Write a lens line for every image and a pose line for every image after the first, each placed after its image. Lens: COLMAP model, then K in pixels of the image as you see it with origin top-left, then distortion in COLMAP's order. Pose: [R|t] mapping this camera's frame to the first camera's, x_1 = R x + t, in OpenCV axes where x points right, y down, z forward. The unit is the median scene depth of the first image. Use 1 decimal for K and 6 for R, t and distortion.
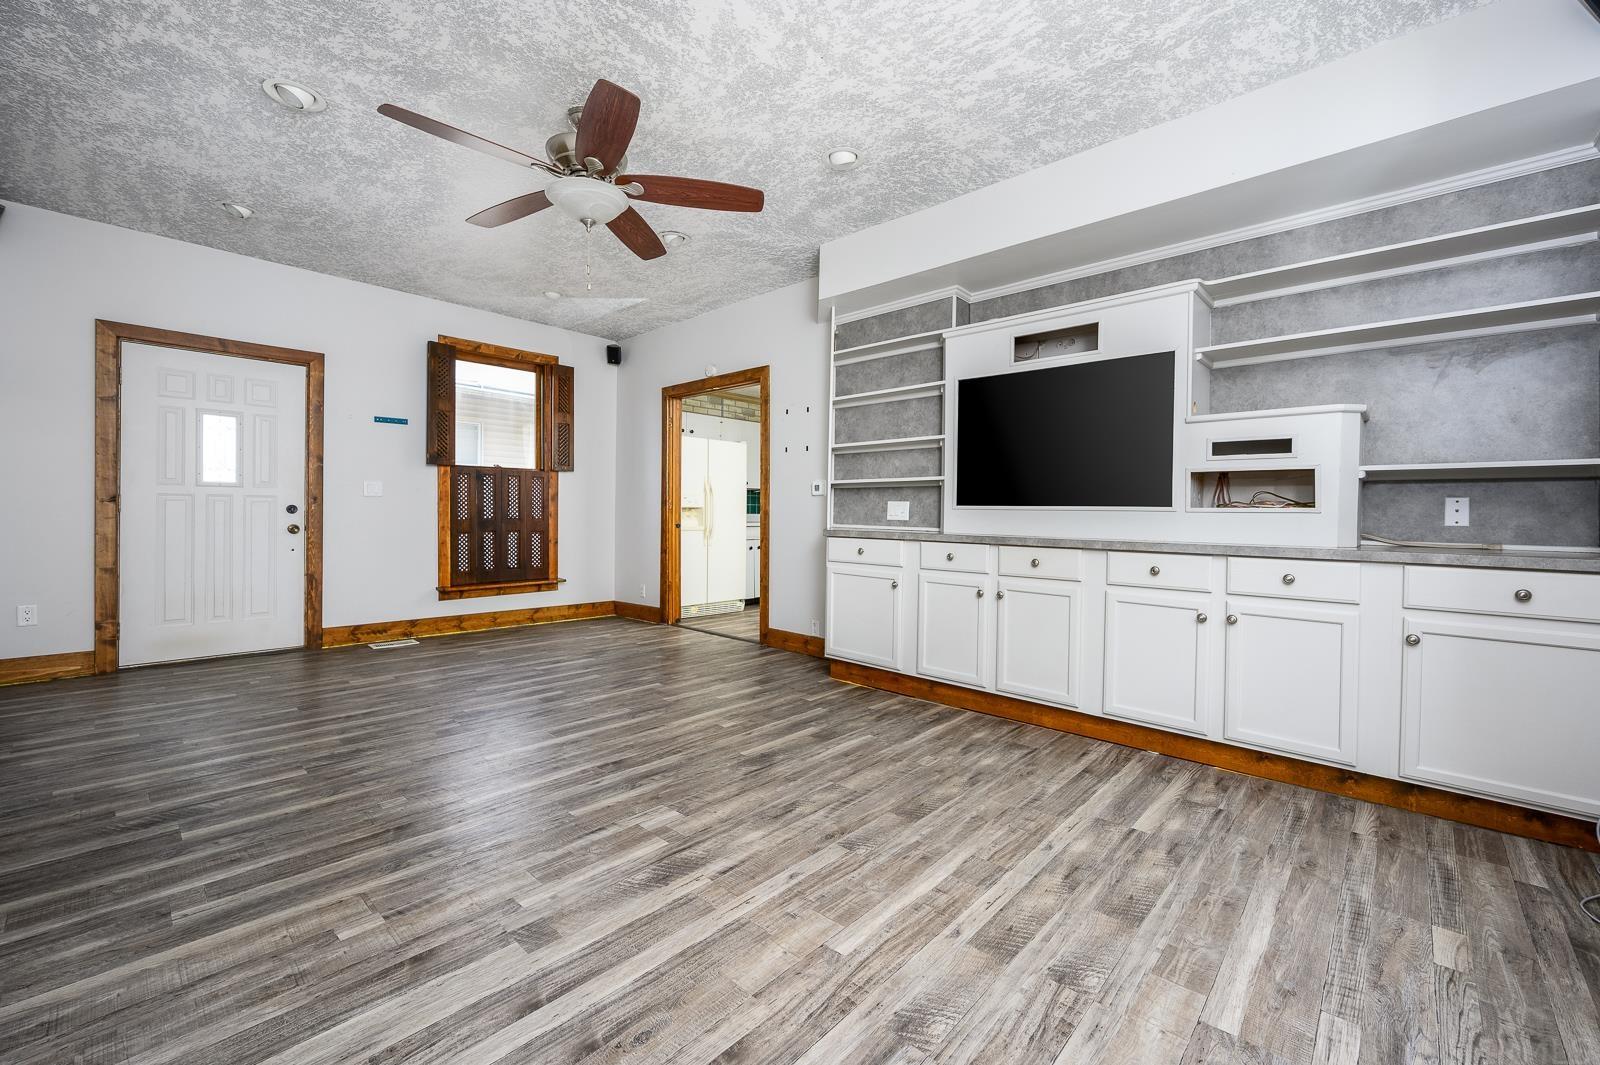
lens RADIAL K [[638.9, 0, 800.7], [0, 638.9, 521.3], [0, 0, 1]] dist [-0.004024, -0.000789]
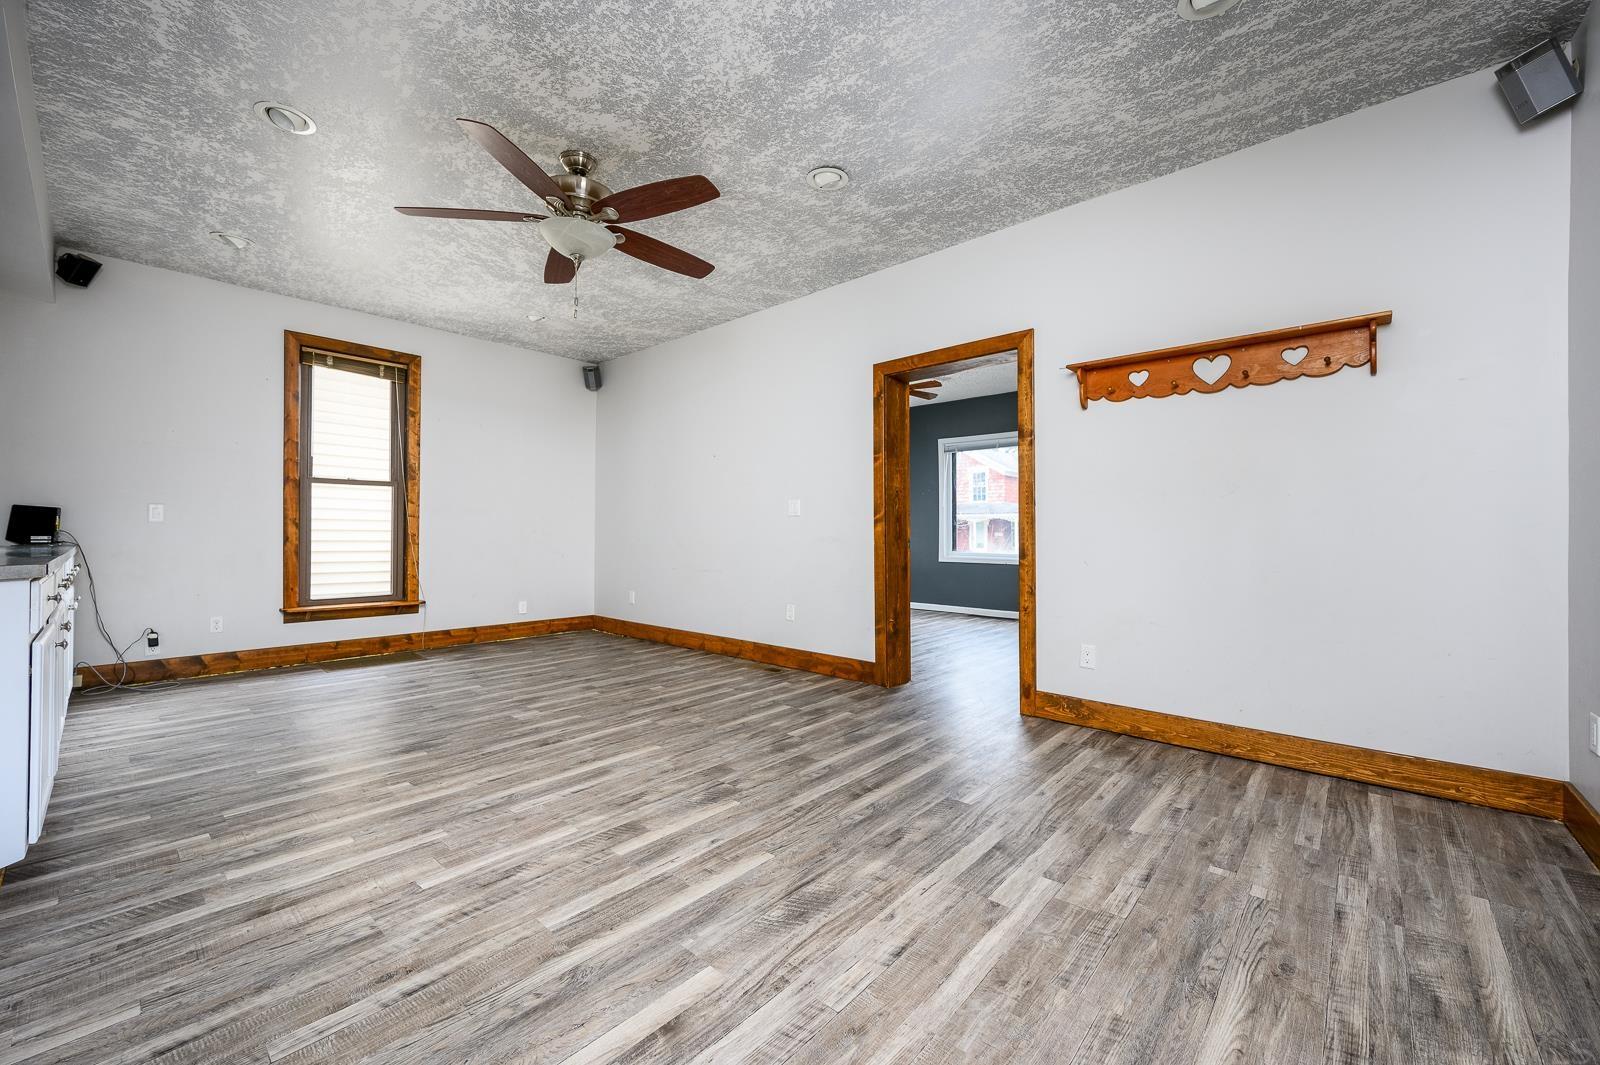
lens RADIAL K [[638.9, 0, 798.0], [0, 638.9, 532.6], [0, 0, 1]] dist [-0.004024, -0.000789]
pose [[-0.999638, -0.014122, -0.022903, -0.694545], [-0.014458, 0.999789, 0.014608, -0.033564], [0.022692, 0.014934, -0.999631, 2.099138]]
